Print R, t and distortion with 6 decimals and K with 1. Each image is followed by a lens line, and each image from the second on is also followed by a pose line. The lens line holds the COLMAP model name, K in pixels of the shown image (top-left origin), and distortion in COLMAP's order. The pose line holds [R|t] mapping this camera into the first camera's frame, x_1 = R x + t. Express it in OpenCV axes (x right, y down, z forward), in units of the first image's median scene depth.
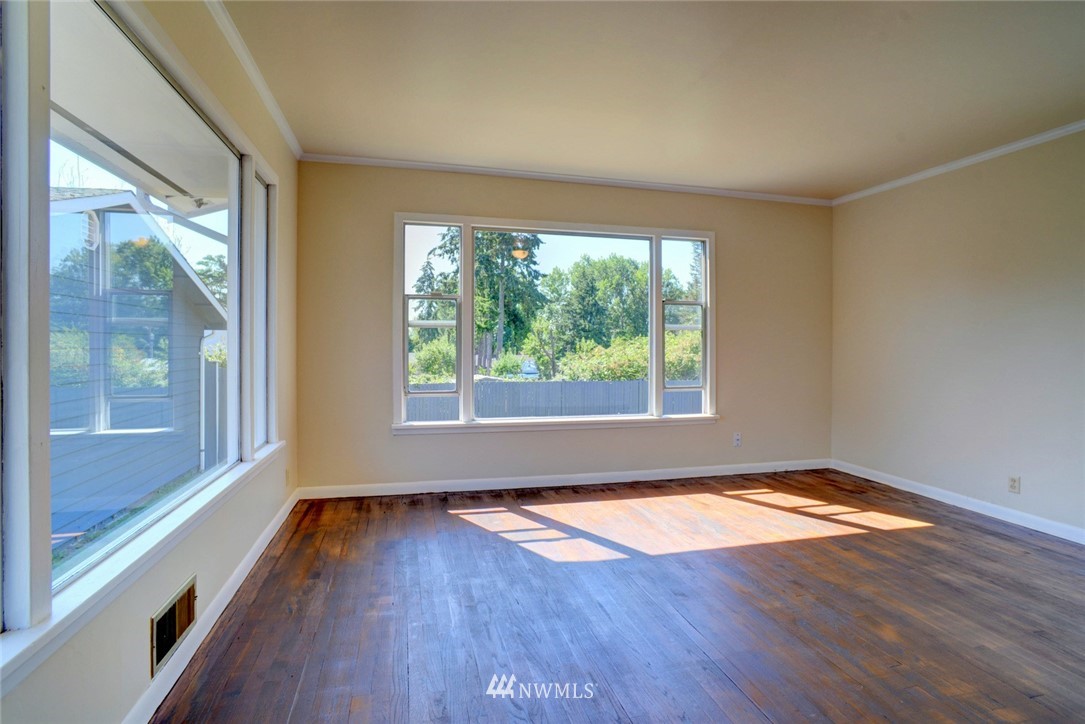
lens RADIAL K [[519.6, 0, 540.6], [0, 519.6, 348.0], [0, 0, 1]] dist [-0.001566, -0.000050]
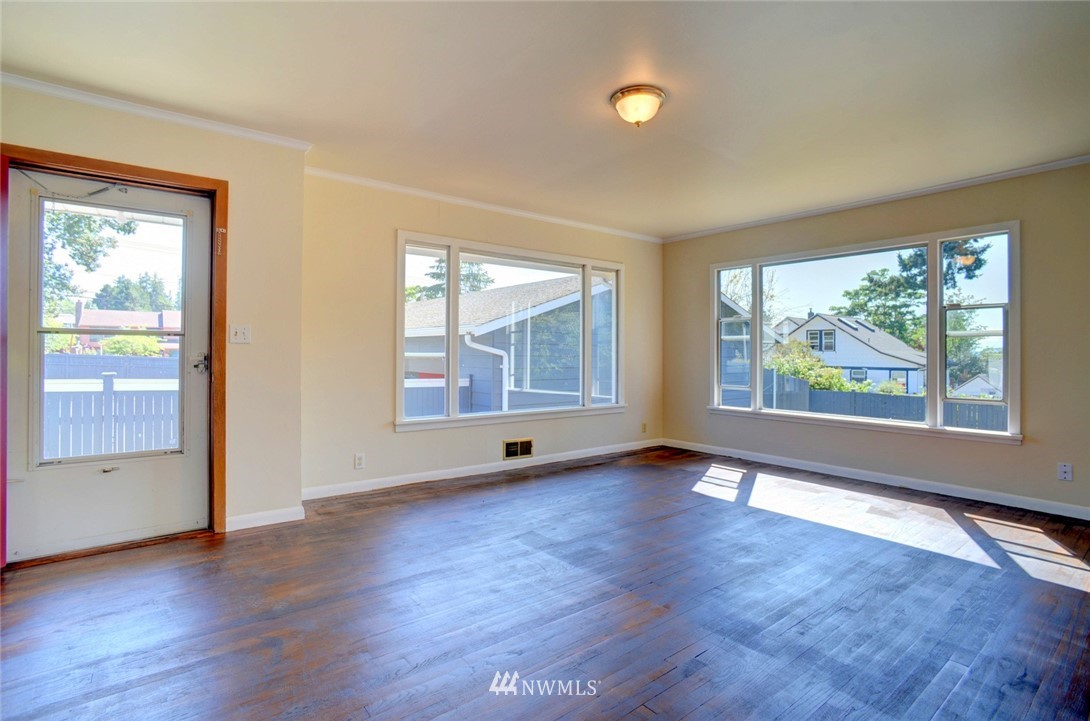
lens RADIAL K [[514.0, 0, 545.0], [0, 514.0, 360.5], [0, 0, 1]] dist [0.000547, 0.000028]
pose [[0.387224, 0.005918, -0.921967, 1.223785], [-0.006529, 0.999972, 0.003677, 0.023753], [0.921963, 0.004595, 0.387252, 0.004318]]
